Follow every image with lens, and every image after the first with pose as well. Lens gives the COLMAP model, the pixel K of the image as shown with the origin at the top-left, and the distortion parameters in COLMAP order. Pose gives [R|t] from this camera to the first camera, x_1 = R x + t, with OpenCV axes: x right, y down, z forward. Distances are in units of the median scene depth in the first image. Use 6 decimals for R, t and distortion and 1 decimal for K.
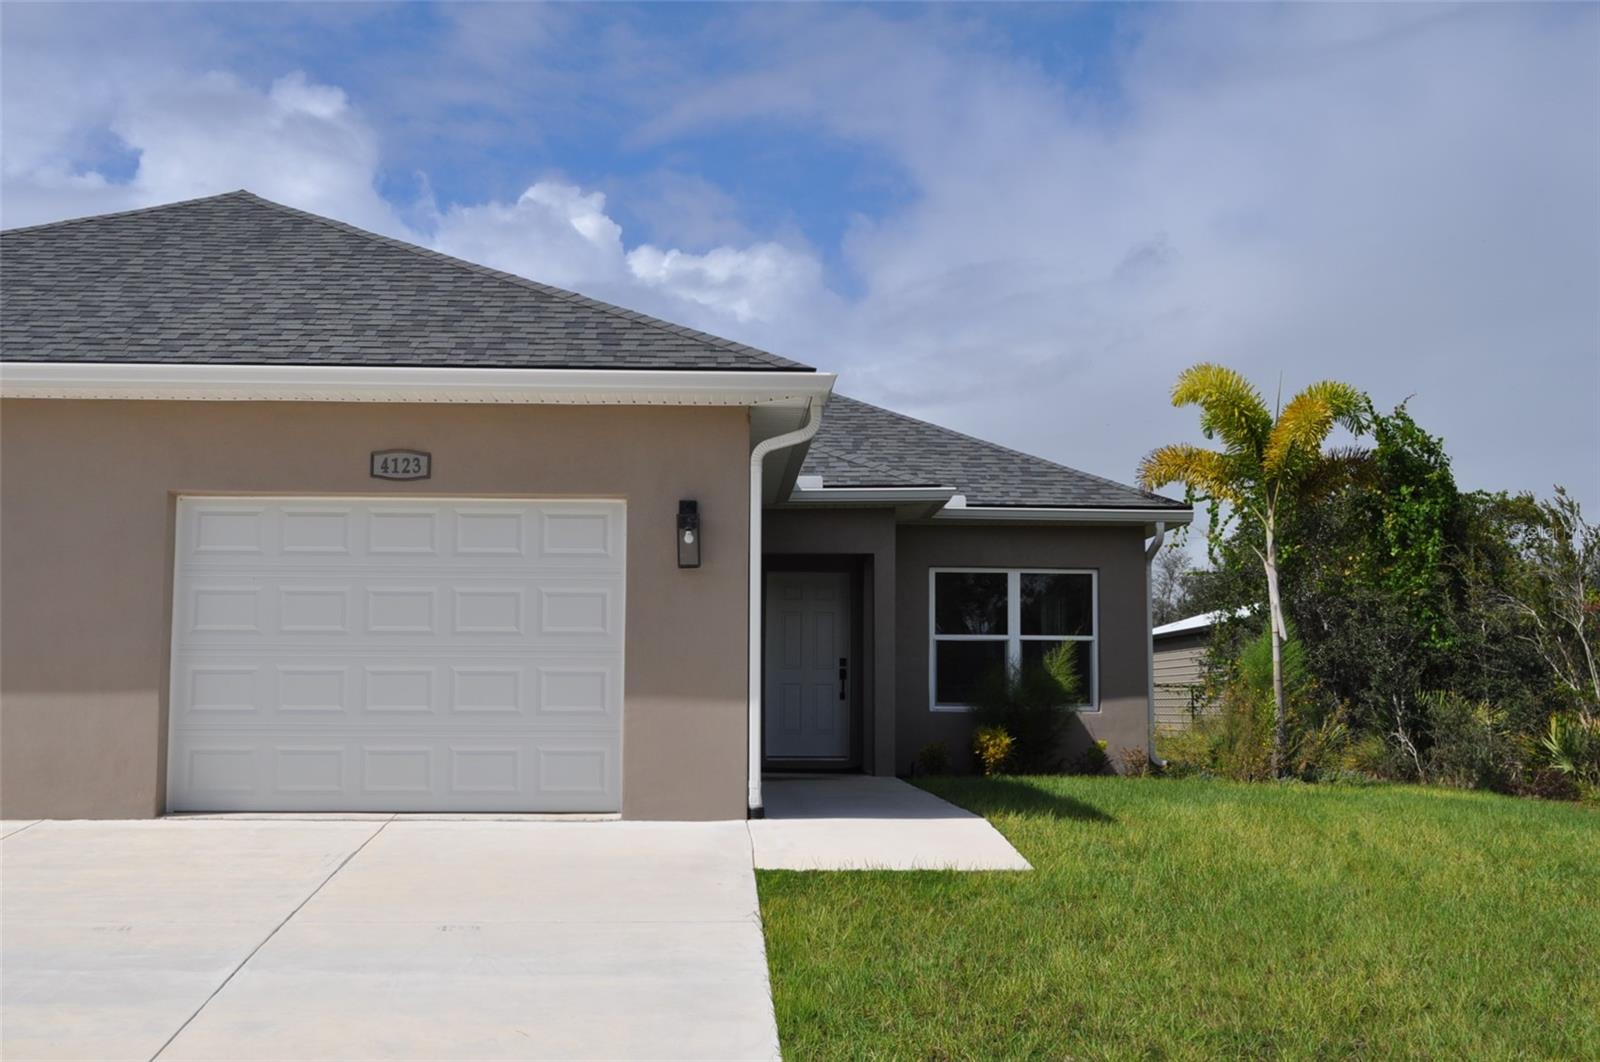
lens RADIAL K [[1984.4, 0, 809.5], [0, 1984.4, 524.2], [0, 0, 1]] dist [0.028101, 0.000000]
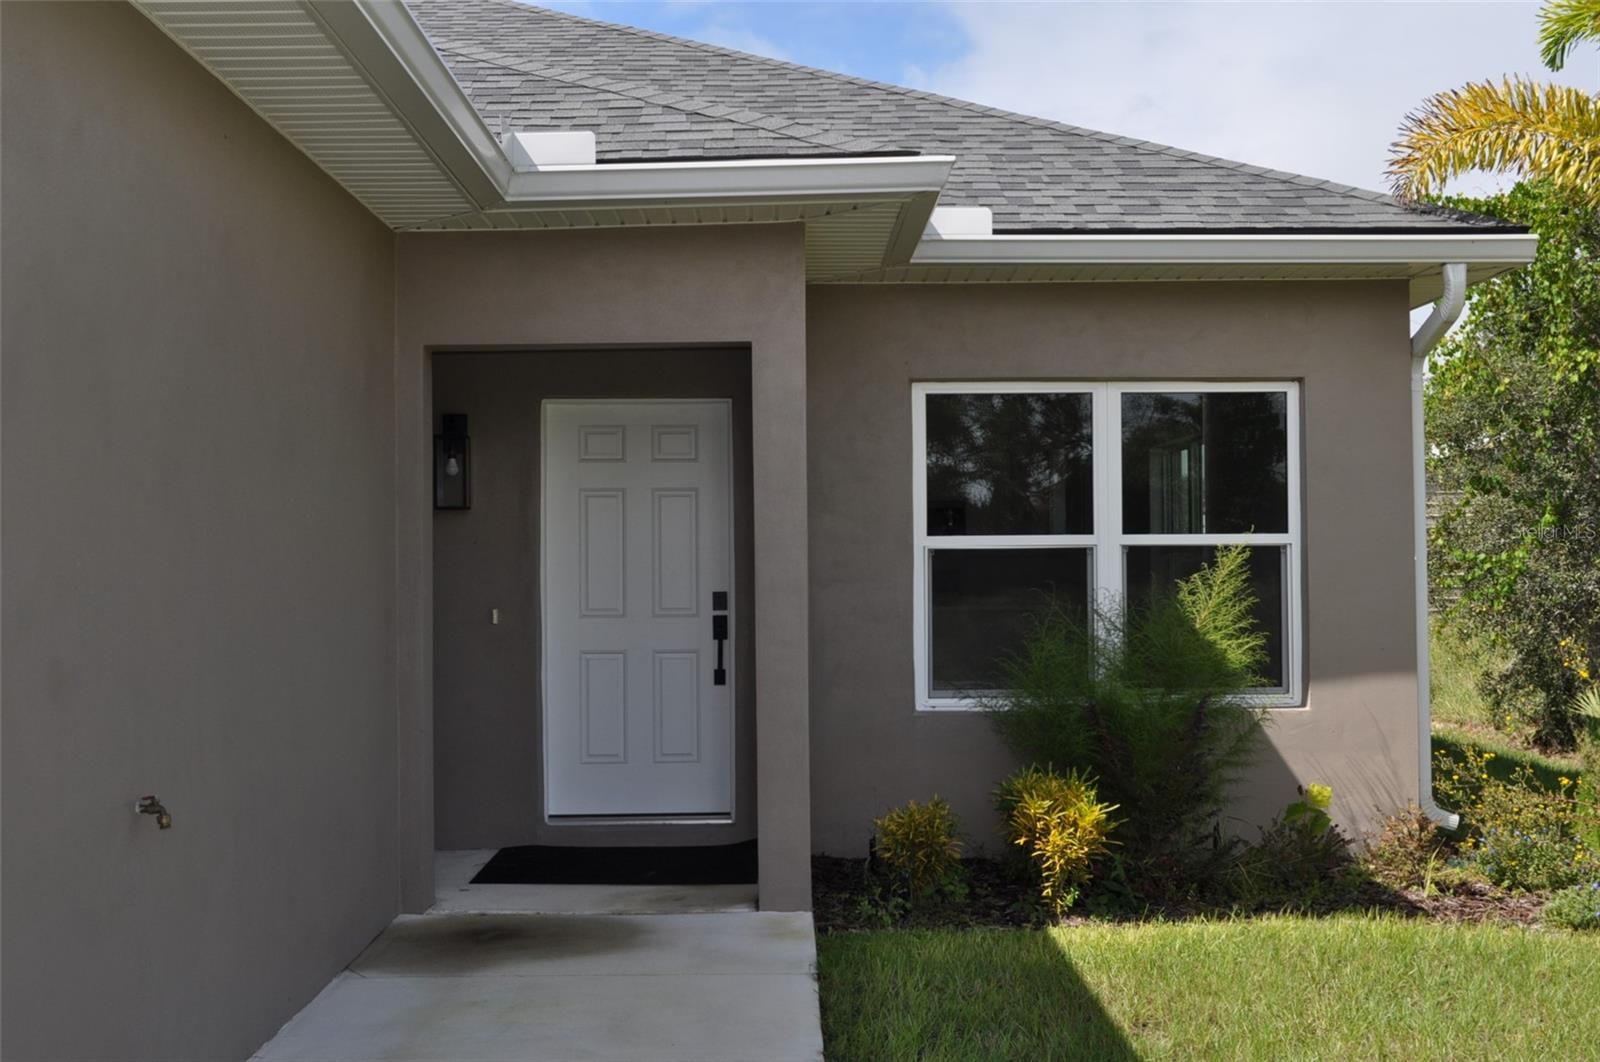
lens RADIAL K [[1984.4, 0, 807.2], [0, 1984.4, 537.7], [0, 0, 1]] dist [0.028101, 0.000000]
pose [[0.999233, -0.013504, -0.036750, 0.053464], [0.016404, 0.996675, 0.079805, 0.020616], [0.035551, -0.080347, 0.996133, 0.565437]]
